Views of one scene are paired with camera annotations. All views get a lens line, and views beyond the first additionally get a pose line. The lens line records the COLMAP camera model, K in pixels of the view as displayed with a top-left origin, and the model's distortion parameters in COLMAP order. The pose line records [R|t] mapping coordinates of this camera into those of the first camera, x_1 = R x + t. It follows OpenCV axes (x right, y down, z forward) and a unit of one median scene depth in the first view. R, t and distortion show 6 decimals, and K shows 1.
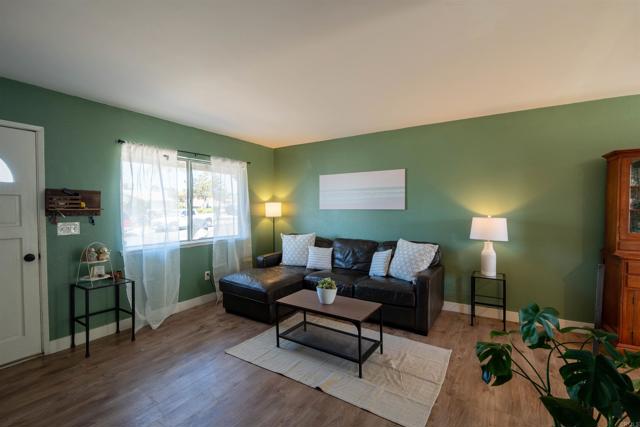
lens RADIAL K [[282.3, 0, 319.5], [0, 282.3, 214.5], [0, 0, 1]] dist [-0.012407, 0.003154]
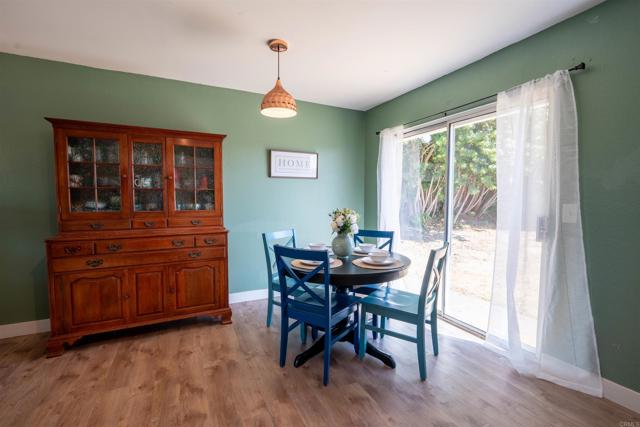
lens RADIAL K [[286.9, 0, 312.0], [0, 286.9, 214.1], [0, 0, 1]] dist [-0.010206, 0.000395]
pose [[0.537703, -0.043018, 0.842036, 0.600099], [0.019282, 0.999064, 0.038728, 0.043099], [-0.842914, -0.004588, 0.538029, -0.135860]]
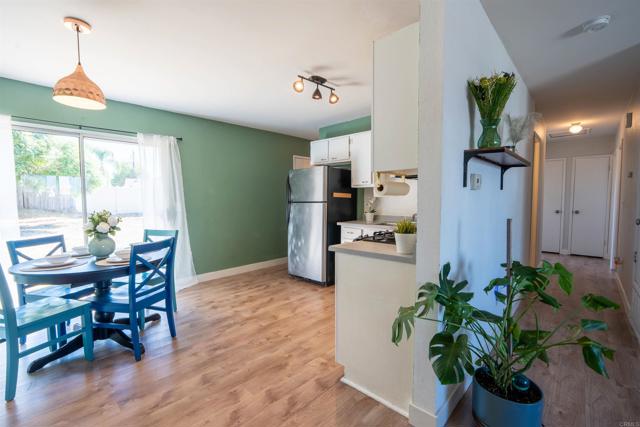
lens RADIAL K [[282.3, 0, 319.5], [0, 282.3, 214.5], [0, 0, 1]] dist [-0.012407, 0.003154]
pose [[-0.978946, -0.006274, 0.204022, 0.535528], [0.010548, 0.996637, 0.081260, 0.014272], [-0.203846, 0.081701, -0.975588, 0.821936]]
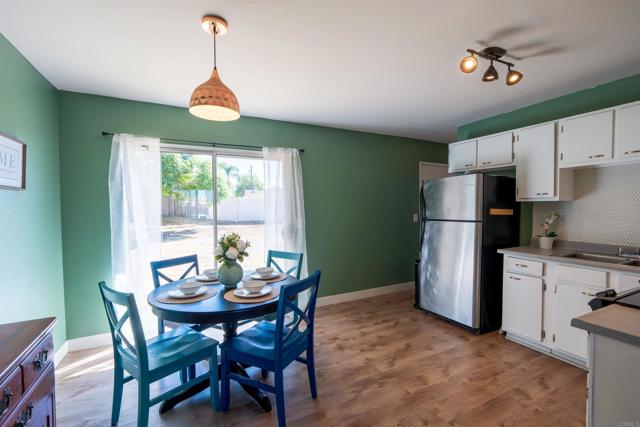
lens RADIAL K [[282.3, 0, 319.5], [0, 282.3, 214.5], [0, 0, 1]] dist [-0.012407, 0.003154]
pose [[-0.853331, -0.008729, 0.521296, 0.727037], [0.019241, 0.998651, 0.048219, -0.016461], [-0.521014, 0.051177, -0.852013, 0.670723]]
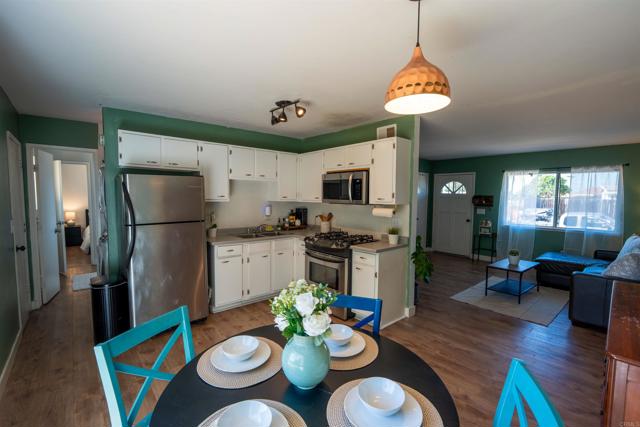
lens RADIAL K [[282.3, 0, 319.5], [0, 282.3, 214.5], [0, 0, 1]] dist [-0.012407, 0.003154]
pose [[-0.293399, 0.063403, -0.953885, 1.595205], [-0.034868, 0.996425, 0.076956, -0.053494], [0.955354, 0.055838, -0.290139, 0.311177]]
